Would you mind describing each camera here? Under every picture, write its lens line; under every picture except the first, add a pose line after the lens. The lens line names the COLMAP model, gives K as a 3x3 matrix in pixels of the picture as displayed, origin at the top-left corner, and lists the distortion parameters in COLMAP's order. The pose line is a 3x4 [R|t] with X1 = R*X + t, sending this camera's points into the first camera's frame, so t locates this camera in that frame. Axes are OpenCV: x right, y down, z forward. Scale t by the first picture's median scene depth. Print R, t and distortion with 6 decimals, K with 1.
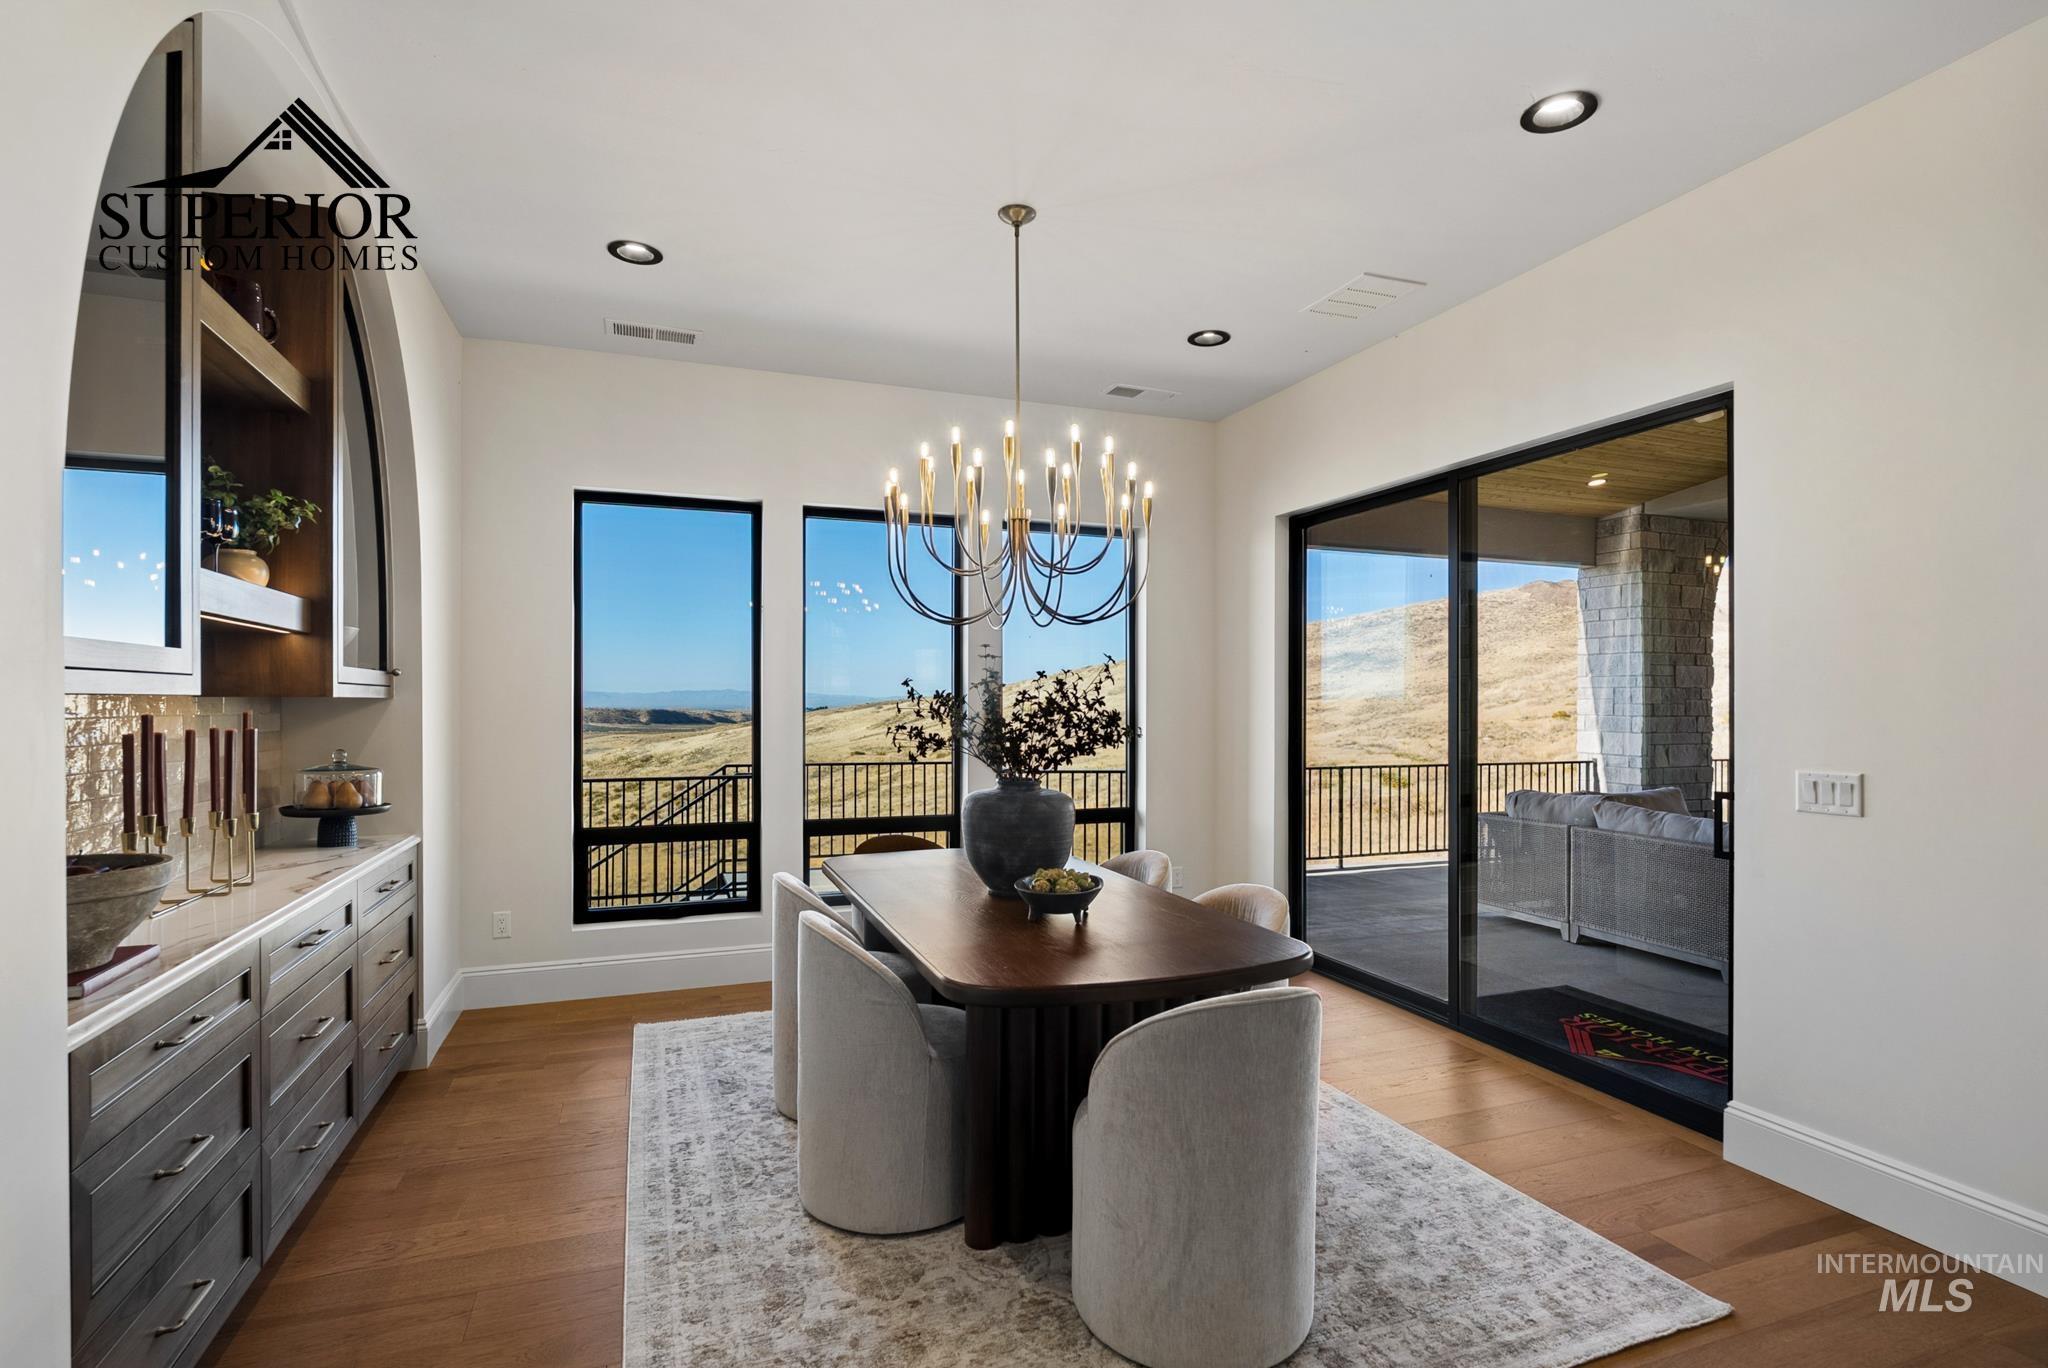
lens RADIAL K [[1007.5, 0, 1024.0], [0, 1007.5, 684.0], [0, 0, 1]] dist [-0.001000, -0.000042]
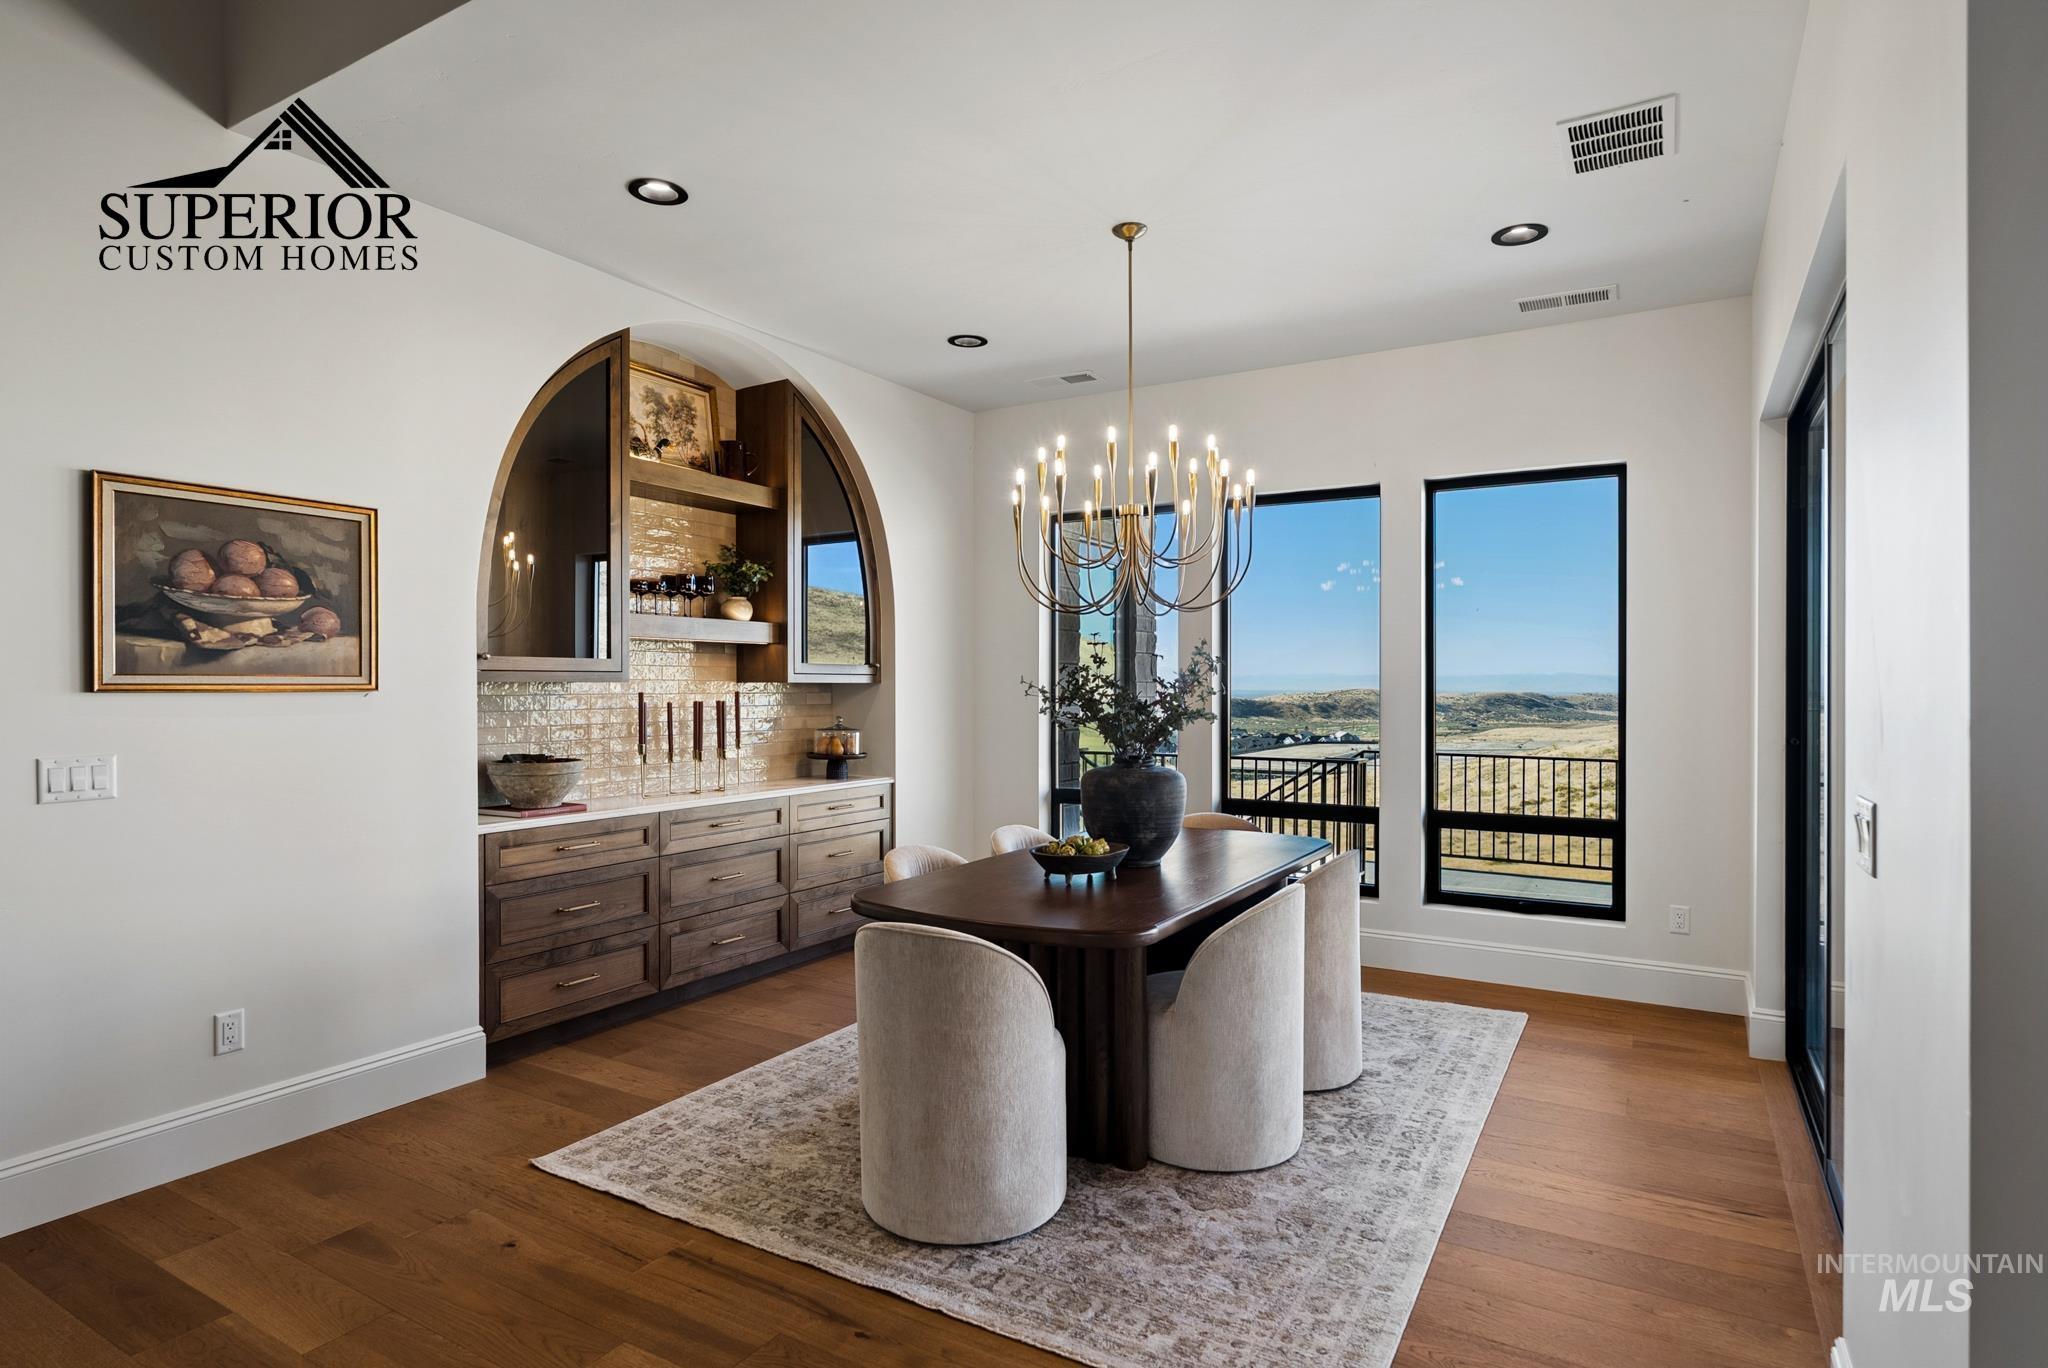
lens RADIAL K [[1081.7, 0, 1024.0], [0, 1081.7, 684.0], [0, 0, 1]] dist [0.021140, -0.000124]
pose [[0.631917, -0.001625, -0.775034, 0.812704], [0.016882, 0.999789, 0.011668, -0.000305], [0.774852, -0.020457, 0.631812, 0.177888]]
